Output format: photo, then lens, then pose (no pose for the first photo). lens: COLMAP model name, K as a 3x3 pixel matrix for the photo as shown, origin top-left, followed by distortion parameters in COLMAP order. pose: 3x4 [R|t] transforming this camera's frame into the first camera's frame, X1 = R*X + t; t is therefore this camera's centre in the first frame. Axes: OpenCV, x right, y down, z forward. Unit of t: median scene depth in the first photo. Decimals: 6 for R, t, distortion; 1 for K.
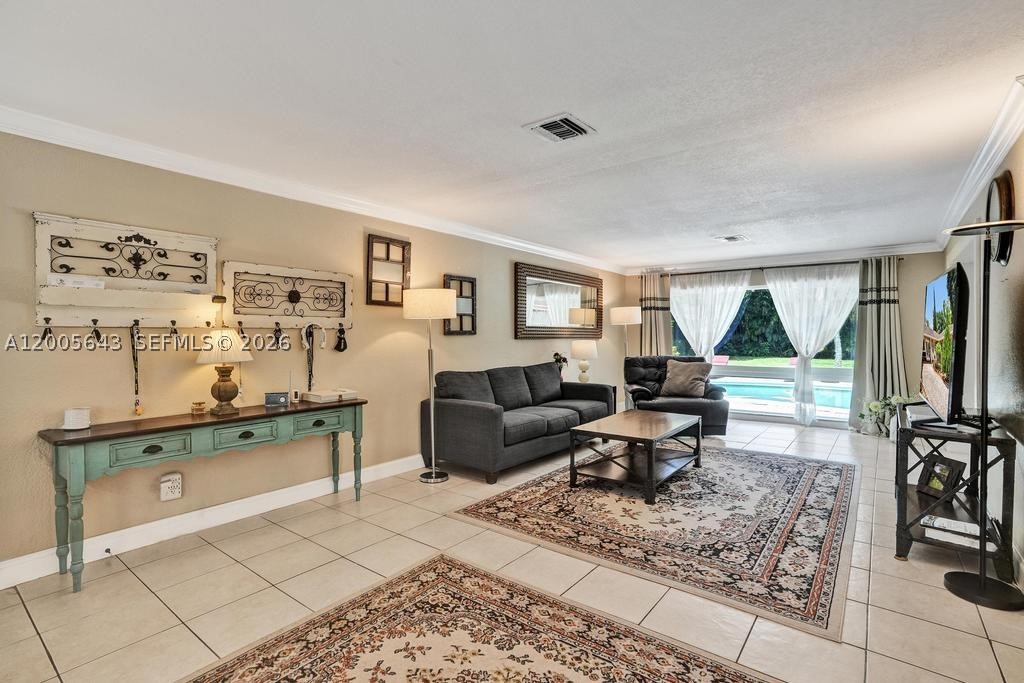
lens RADIAL K [[492.4, 0, 516.0], [0, 492.4, 334.7], [0, 0, 1]] dist [-0.058486, 0.030522]
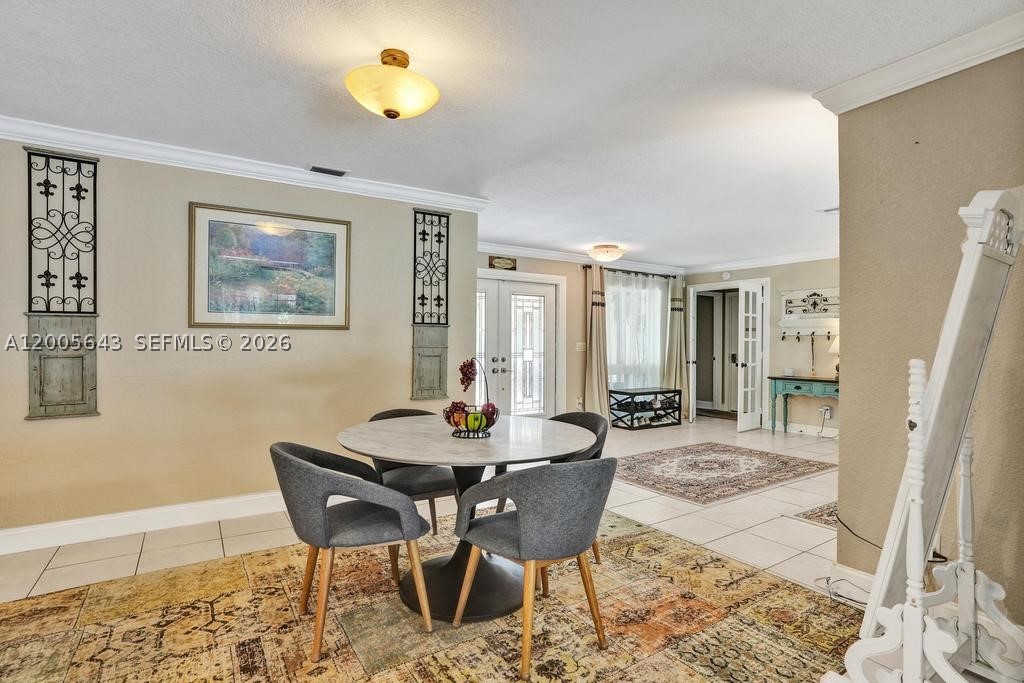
lens RADIAL K [[510.0, 0, 518.0], [0, 510.0, 339.4], [0, 0, 1]] dist [-0.051967, 0.027095]
pose [[-0.332150, -0.006974, -0.943201, 1.320297], [-0.006058, 0.999968, -0.005260, 0.017829], [0.943207, 0.003966, -0.332182, 0.350920]]
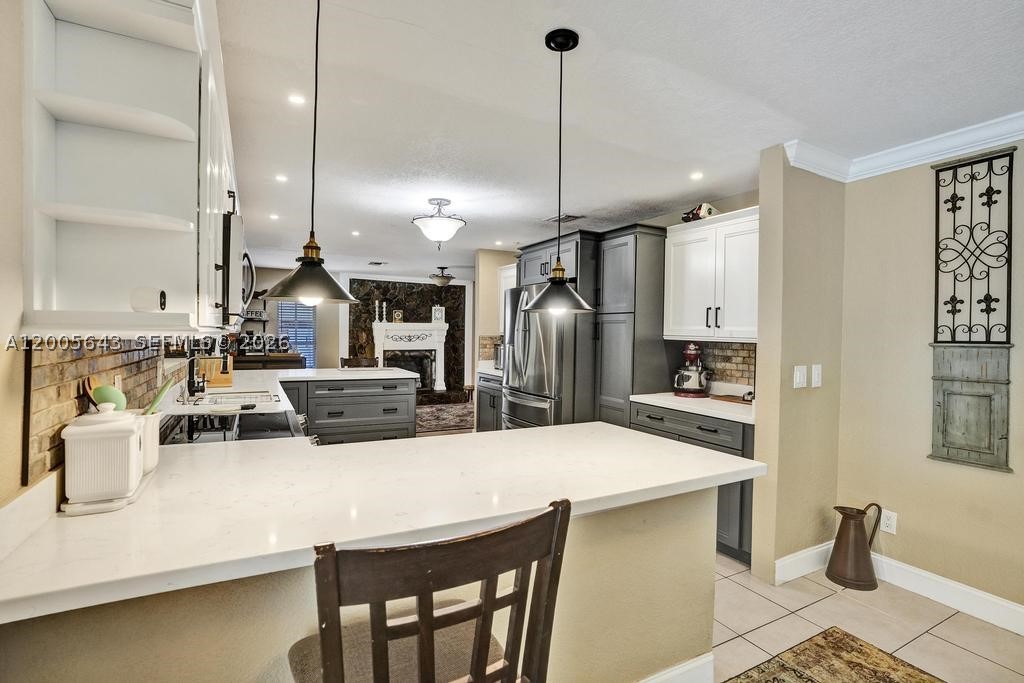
lens RADIAL K [[495.4, 0, 518.2], [0, 495.4, 339.2], [0, 0, 1]] dist [-0.066534, 0.024897]
pose [[-0.912314, -0.018583, 0.409070, 1.124313], [-0.015186, 0.999818, 0.011552, -0.024731], [-0.409211, 0.004328, -0.912430, 0.256592]]
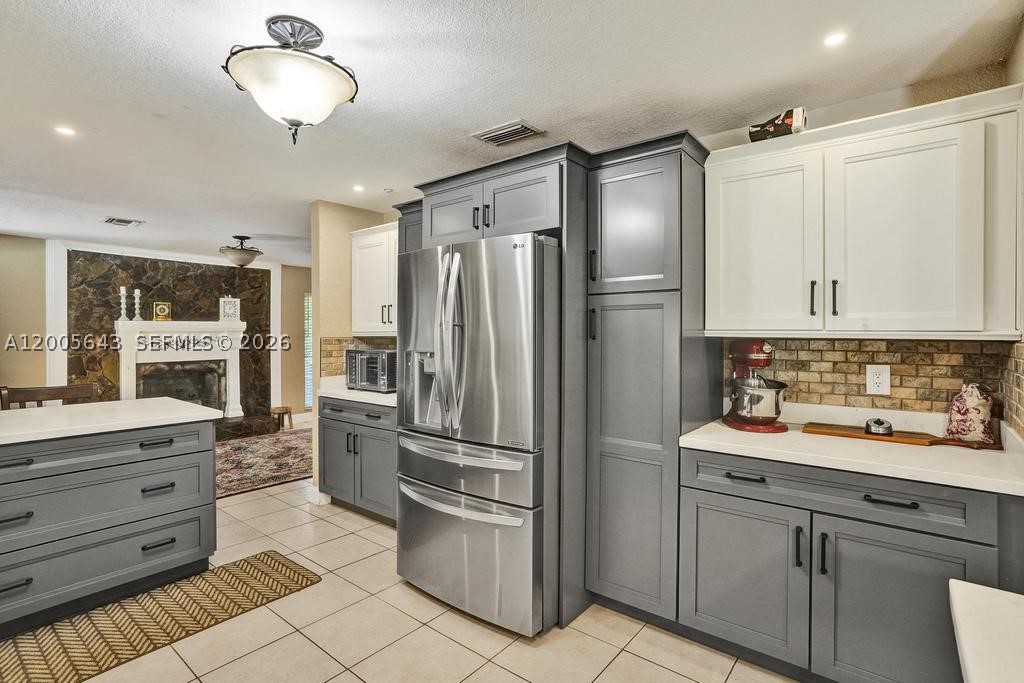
lens RADIAL K [[492.4, 0, 516.0], [0, 492.4, 334.7], [0, 0, 1]] dist [-0.058486, 0.030522]
pose [[-0.999885, 0.001880, 0.015063, 1.473825], [0.001848, 0.999996, -0.002110, -0.019139], [-0.015067, -0.002082, -0.999884, -0.156283]]
